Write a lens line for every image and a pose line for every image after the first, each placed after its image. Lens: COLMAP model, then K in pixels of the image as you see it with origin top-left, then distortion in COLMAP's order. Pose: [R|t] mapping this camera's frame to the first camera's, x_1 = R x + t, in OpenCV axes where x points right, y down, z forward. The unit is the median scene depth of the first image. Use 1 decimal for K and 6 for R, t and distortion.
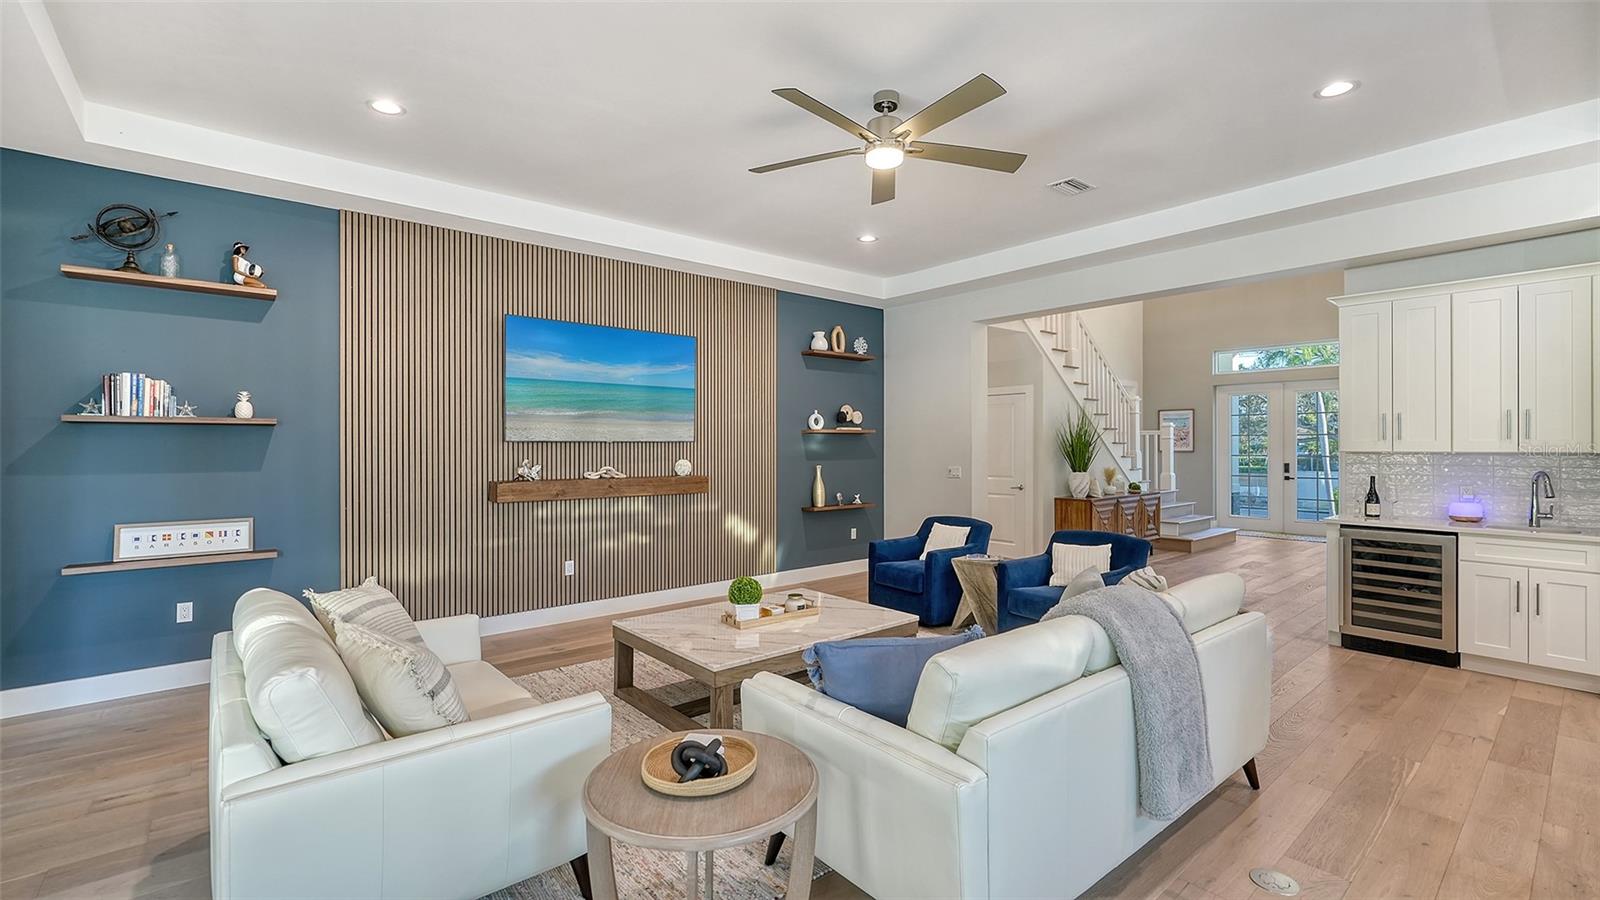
lens RADIAL K [[699.6, 0, 806.6], [0, 699.6, 448.4], [0, 0, 1]] dist [0.002989, 0.000130]
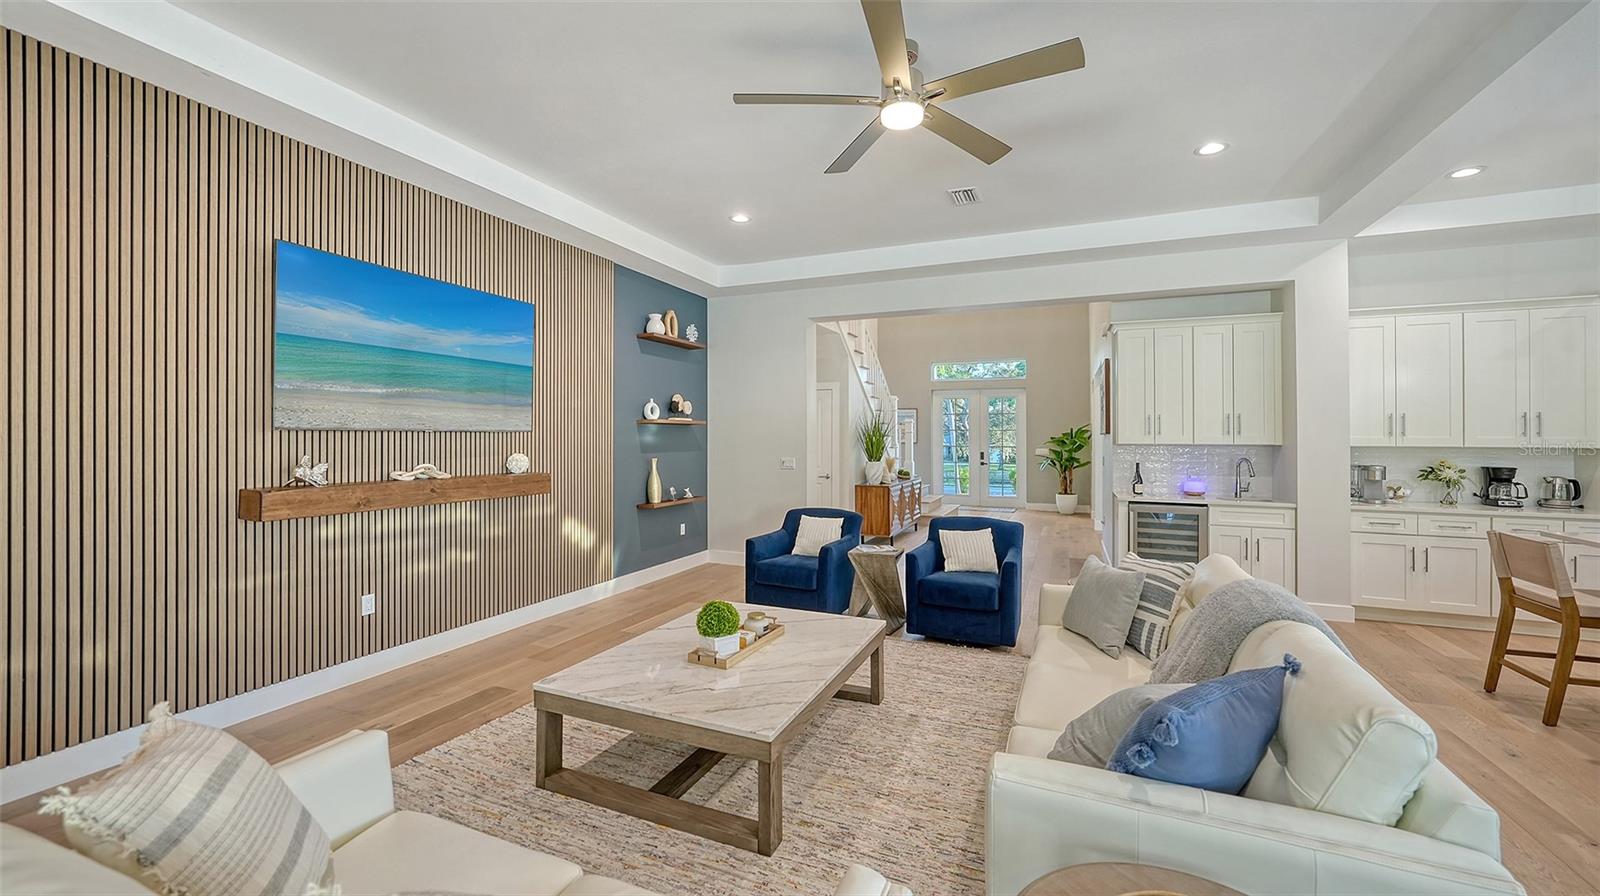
lens RADIAL K [[626.0, 0, 815.3], [0, 626.0, 440.2], [0, 0, 1]] dist [-0.010524, 0.000118]
pose [[0.890568, 0.002333, 0.454844, -0.201292], [-0.002811, 0.999996, 0.000375, -0.000749], [-0.454842, -0.001613, 0.890571, 0.199661]]
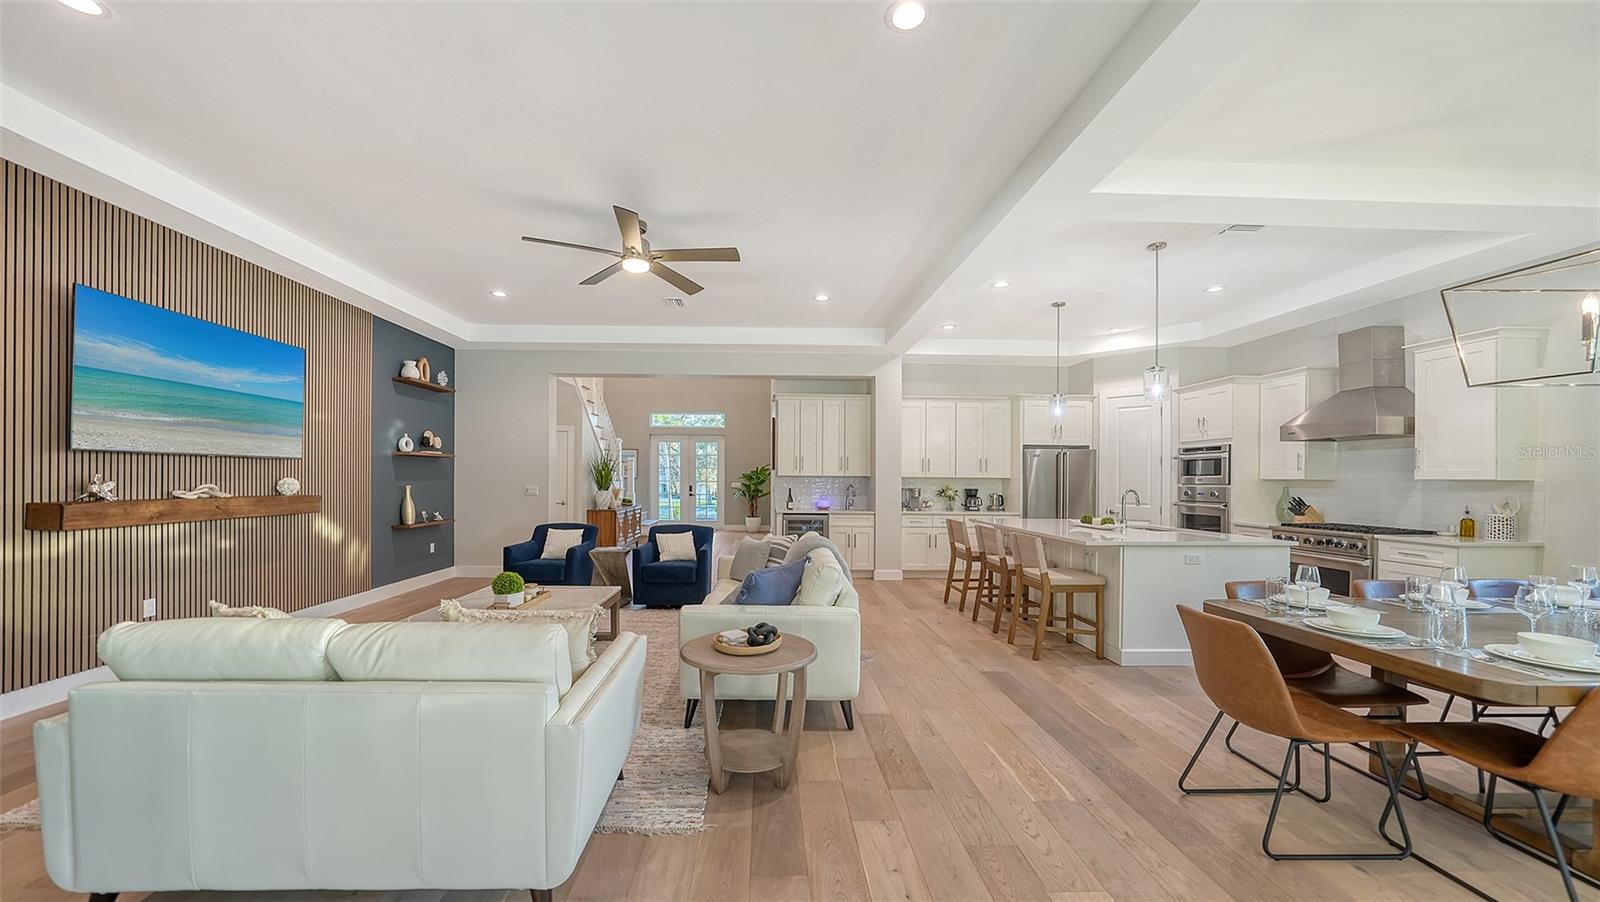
lens RADIAL K [[574.2, 0, 781.4], [0, 574.2, 474.6], [0, 0, 1]] dist [-0.006840, 0.000057]
pose [[0.634111, 0.012497, 0.773141, -0.351361], [-0.005931, 0.999919, -0.011299, 0.016393], [-0.773219, 0.002579, 0.634134, 0.012650]]
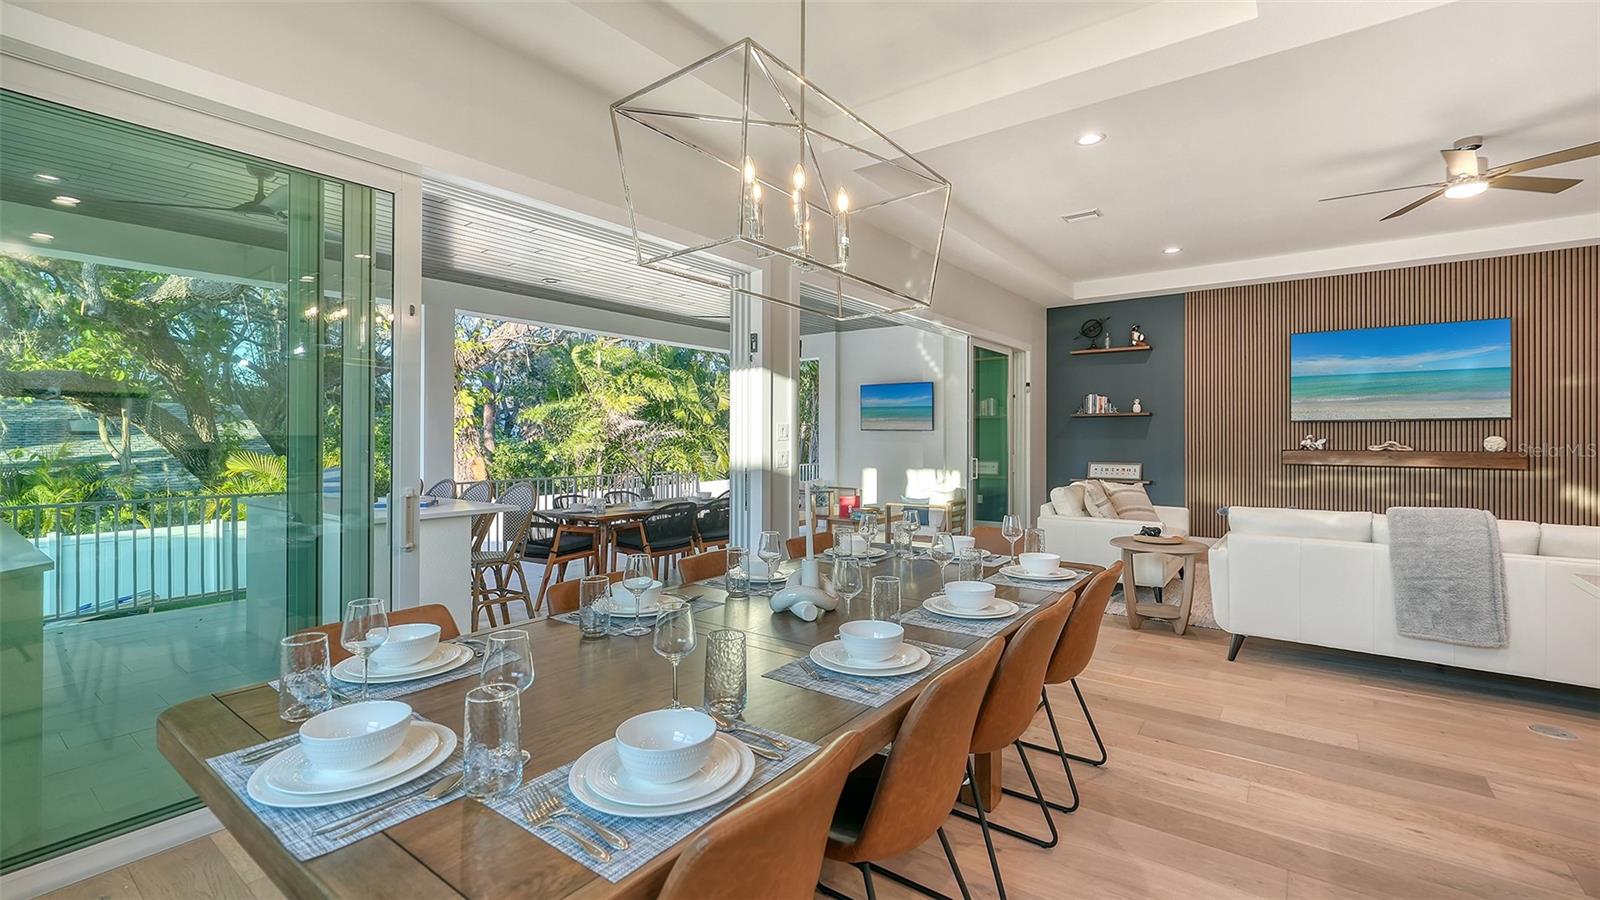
lens RADIAL K [[683.7, 0, 791.7], [0, 683.7, 438.3], [0, 0, 1]] dist [0.002422, 0.000281]
pose [[0.224816, -0.000918, -0.974401, 0.597638], [-0.002509, 0.999996, -0.001521, 0.024371], [0.974398, 0.002787, 0.224813, -0.267276]]
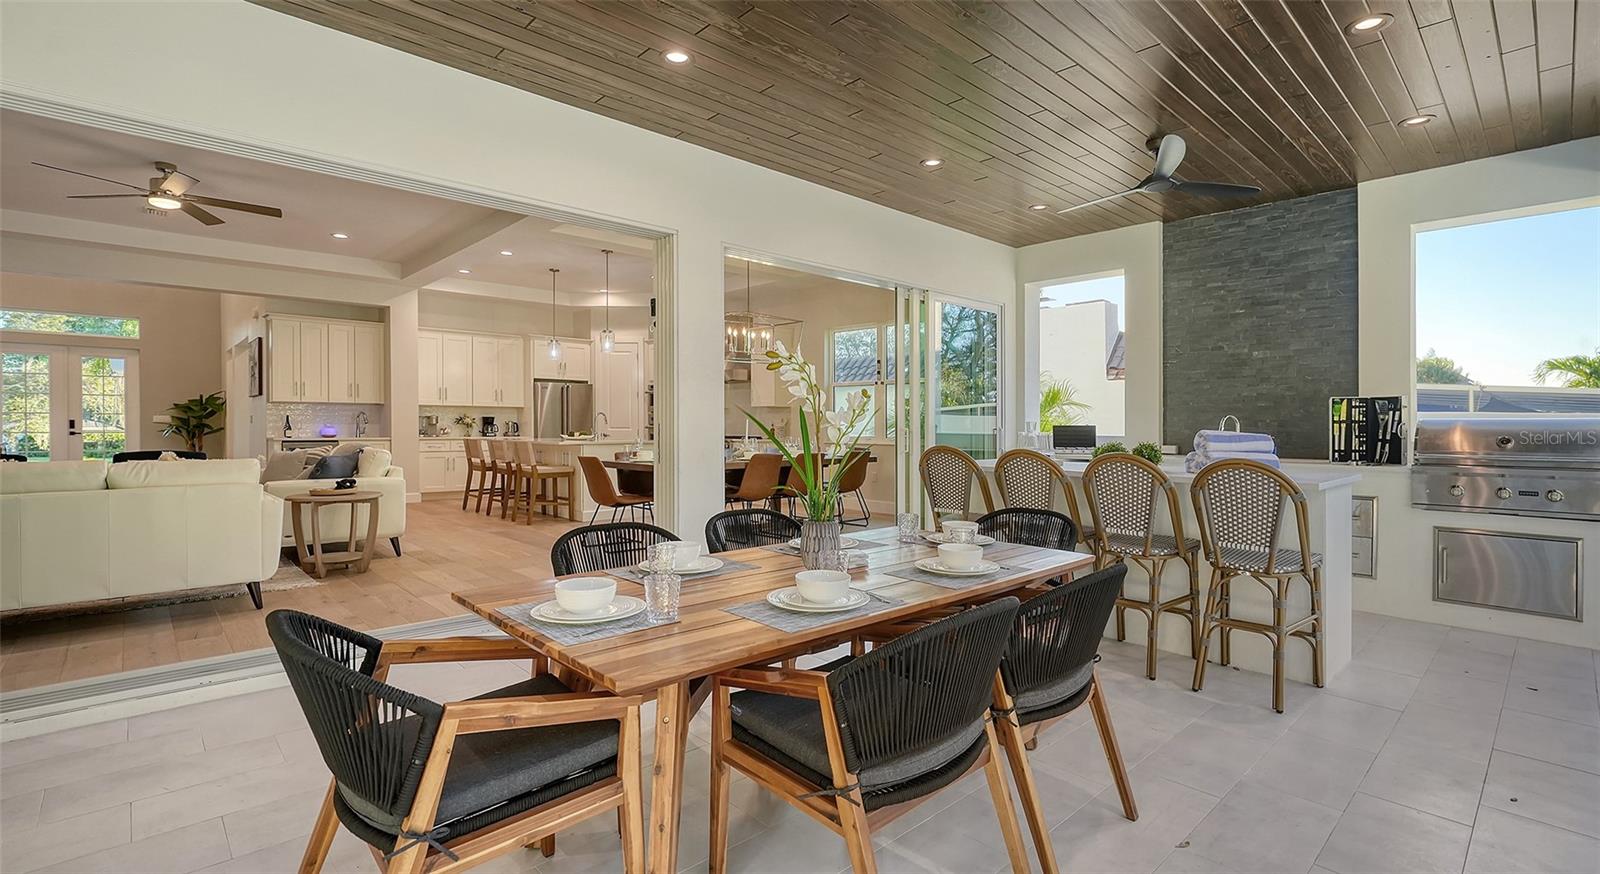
lens RADIAL K [[751.8, 0, 821.8], [0, 751.8, 429.7], [0, 0, 1]] dist [-0.001506, 0.001785]
pose [[-0.034793, -0.003049, 0.999390, -0.970533], [-0.000559, 0.999995, 0.003031, 0.057261], [-0.999394, -0.000453, -0.034795, -0.259630]]
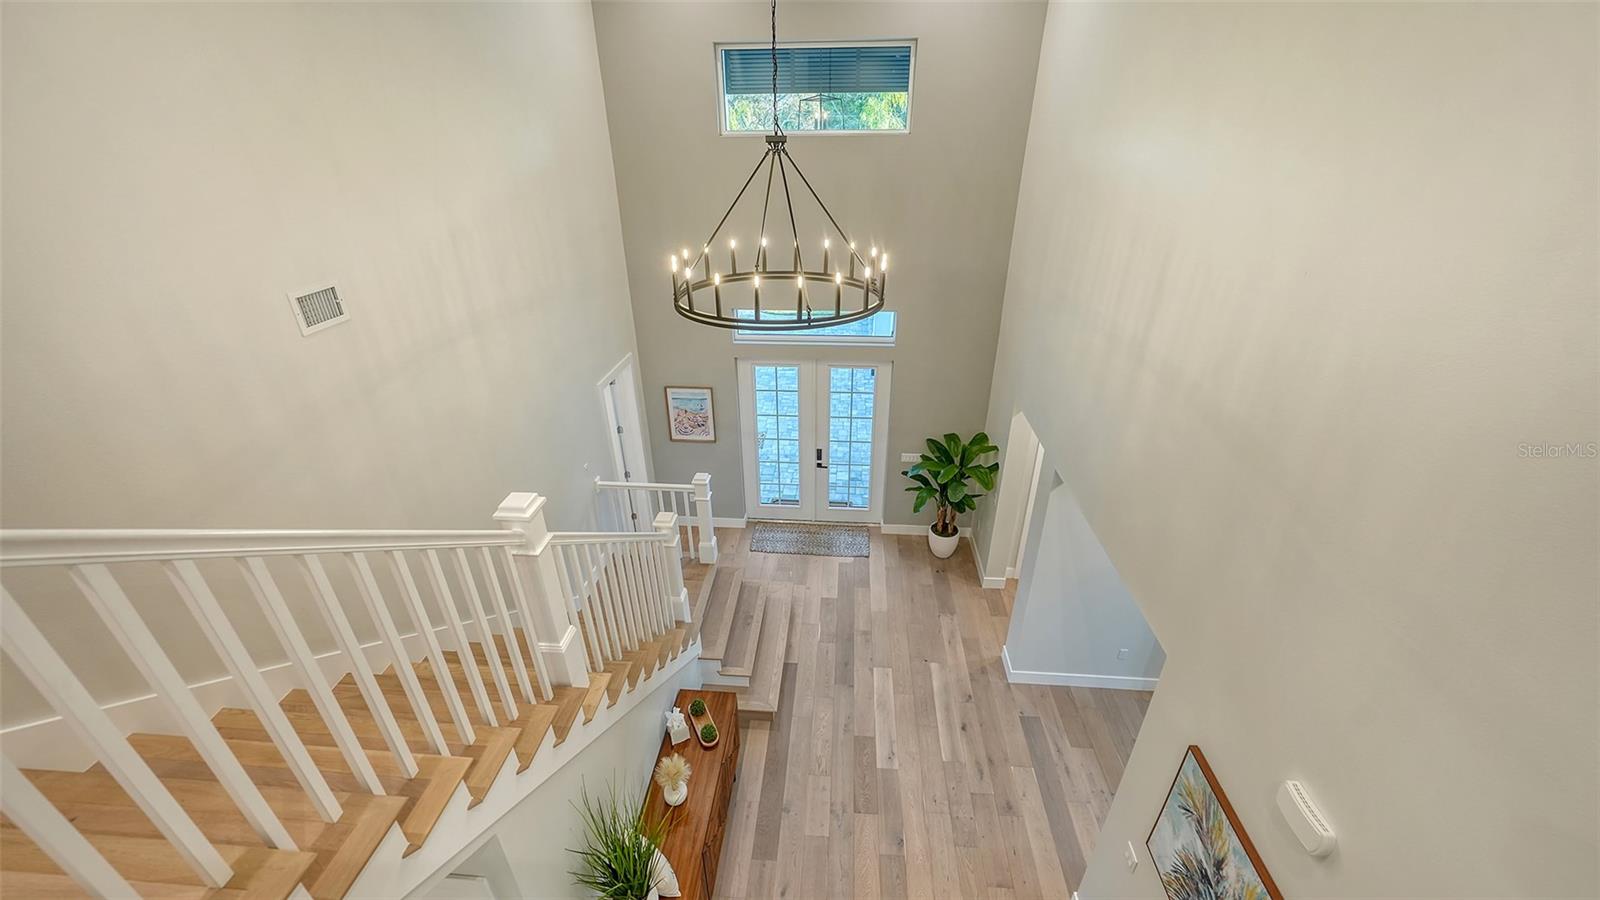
lens RADIAL K [[626.0, 0, 815.3], [0, 626.0, 442.2], [0, 0, 1]] dist [-0.010524, 0.000118]
pose [[0.697310, -0.336376, 0.632937, 0.391944], [-0.001233, 0.882477, 0.470354, -0.587022], [-0.716768, -0.328763, 0.614946, 0.984633]]
